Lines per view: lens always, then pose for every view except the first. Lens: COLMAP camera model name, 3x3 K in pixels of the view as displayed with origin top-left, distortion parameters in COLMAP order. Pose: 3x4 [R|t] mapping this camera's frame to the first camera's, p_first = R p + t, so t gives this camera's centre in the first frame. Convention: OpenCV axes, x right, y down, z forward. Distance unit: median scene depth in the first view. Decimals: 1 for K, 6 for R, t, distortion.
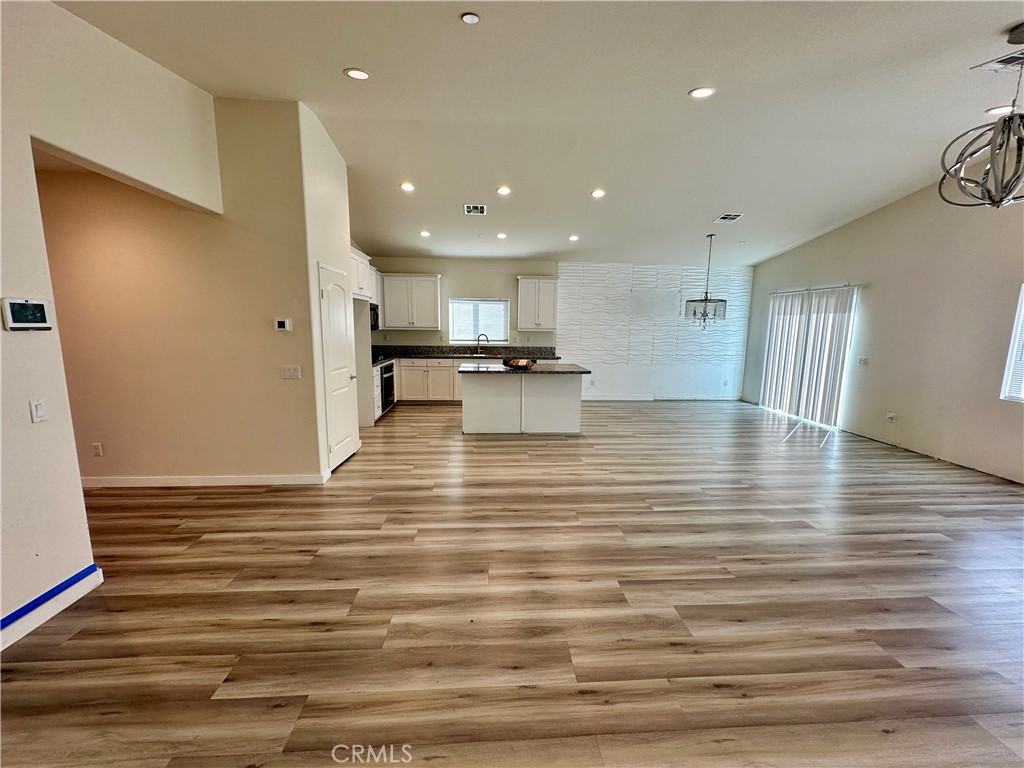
lens RADIAL K [[406.7, 0, 512.4], [0, 406.7, 386.1], [0, 0, 1]] dist [-0.002417, 0.000114]
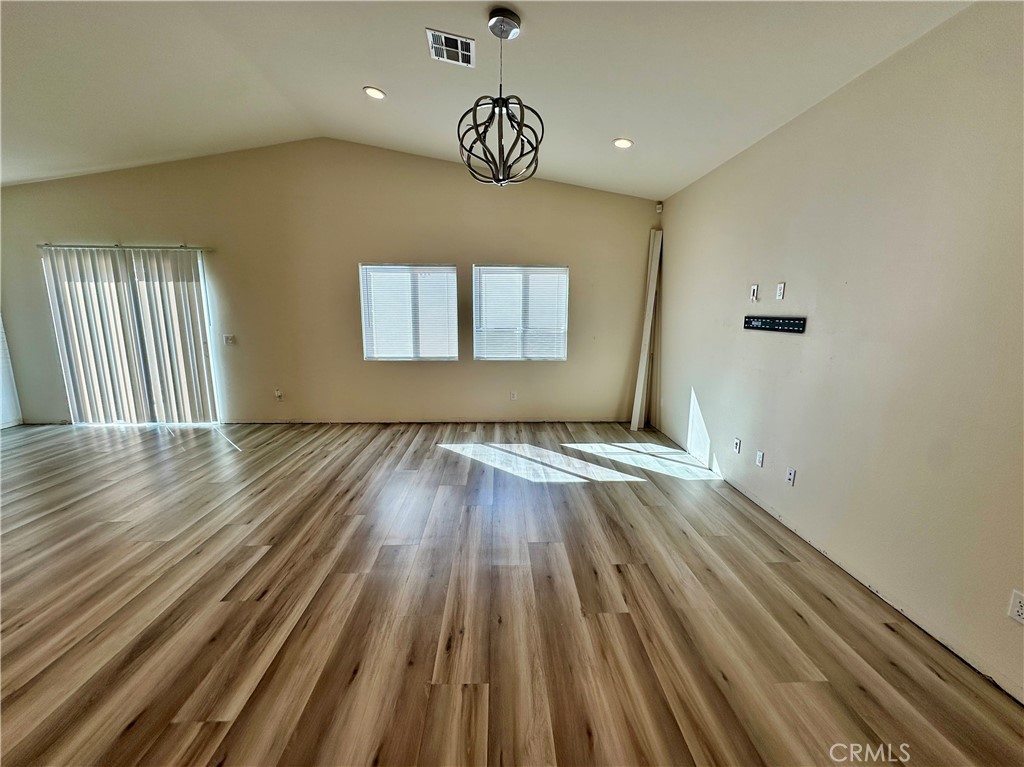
lens RADIAL K [[416.1, 0, 512.0], [0, 416.1, 383.5], [0, 0, 1]] dist [-0.001132, 0.000192]
pose [[0.029938, -0.189580, 0.981409, -0.002549], [0.144361, 0.972375, 0.183431, -0.040515], [-0.989072, 0.136186, 0.056479, 0.321539]]
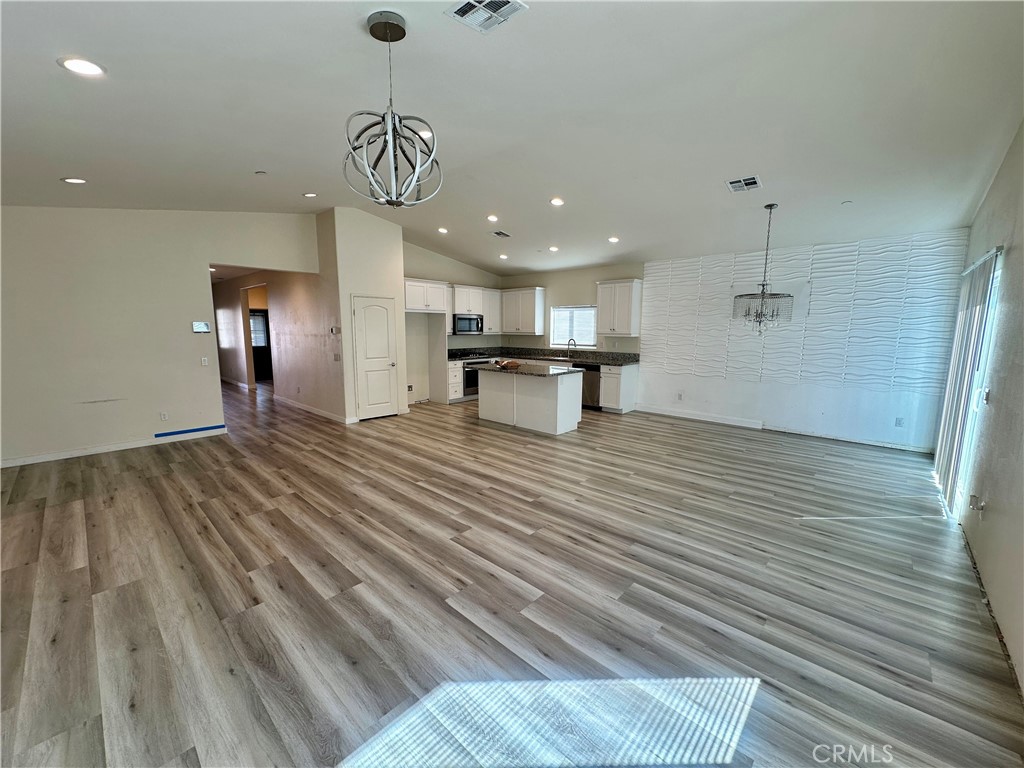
lens RADIAL K [[406.7, 0, 512.4], [0, 406.7, 386.1], [0, 0, 1]] dist [-0.002417, 0.000114]
pose [[0.690353, 0.093668, -0.717384, 0.704933], [-0.104390, 0.994104, 0.029342, -0.023039], [0.715902, 0.054631, 0.696060, 0.177601]]
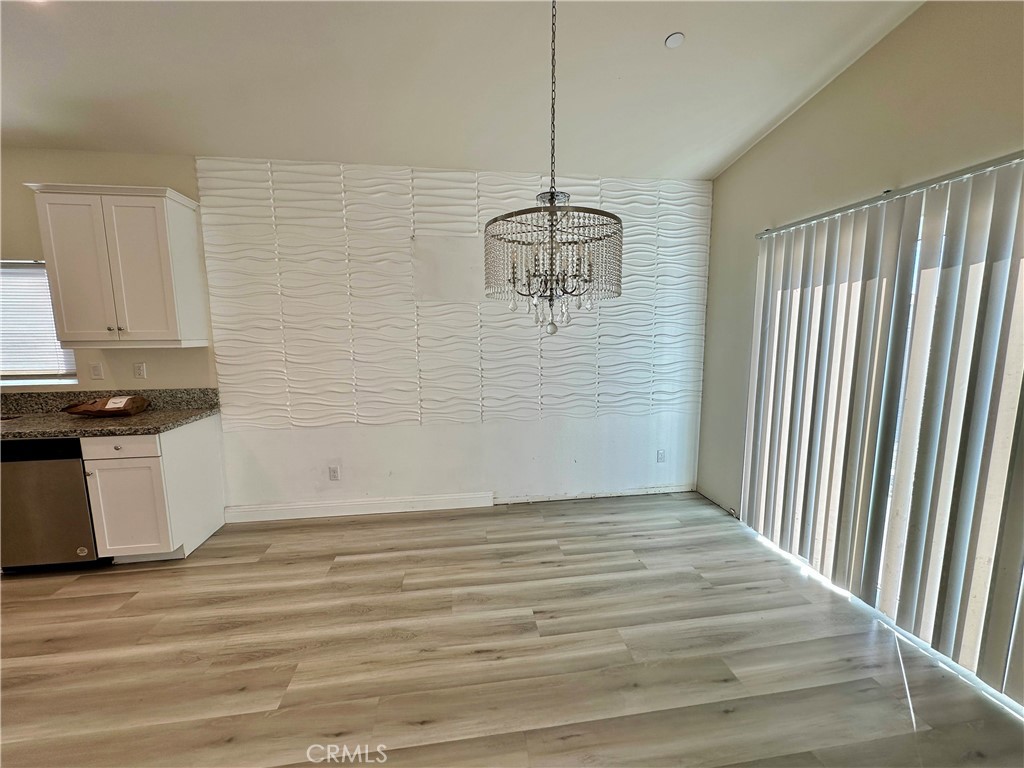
lens RADIAL K [[406.3, 0, 512.0], [0, 406.3, 384.0], [0, 0, 1]] dist [-0.002207, 0.000381]
pose [[0.996761, -0.030606, 0.074373, 0.426155], [0.032149, 0.999290, -0.019642, -0.101441], [-0.073719, 0.021969, 0.997037, 0.732692]]
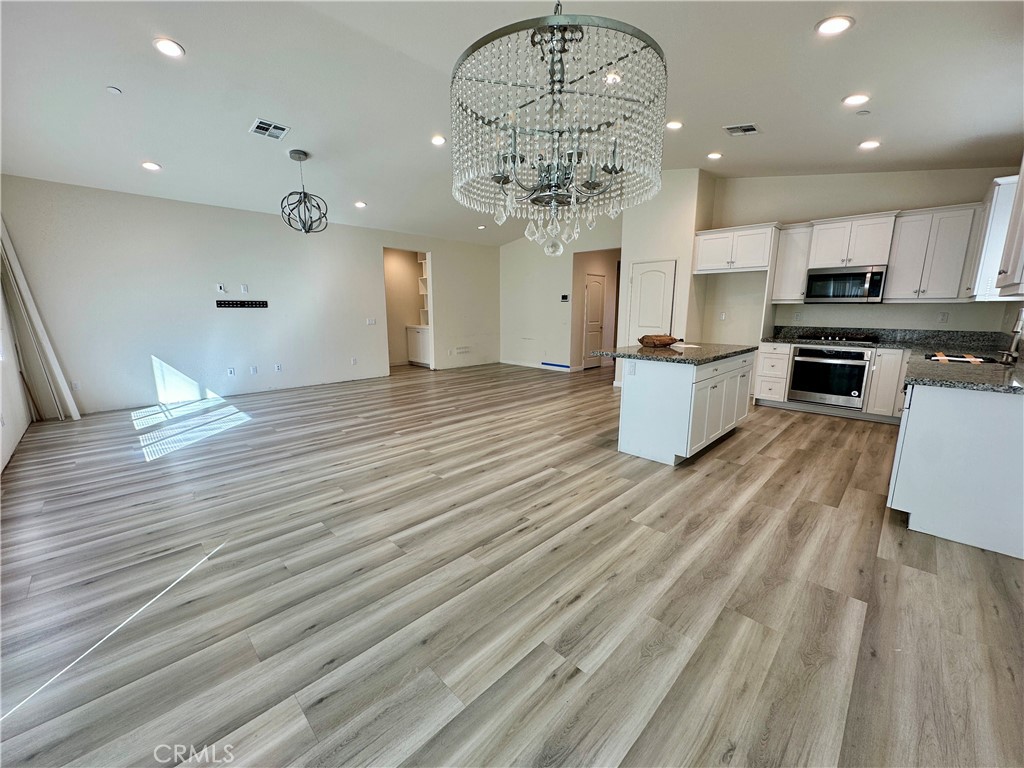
lens RADIAL K [[406.3, 0, 512.0], [0, 406.3, 384.0], [0, 0, 1]] dist [-0.002207, 0.000381]
pose [[-0.748923, 0.105931, -0.654136, 0.621452], [-0.111907, 0.952744, 0.282411, -0.135459], [0.653140, 0.284707, -0.701677, 1.149562]]
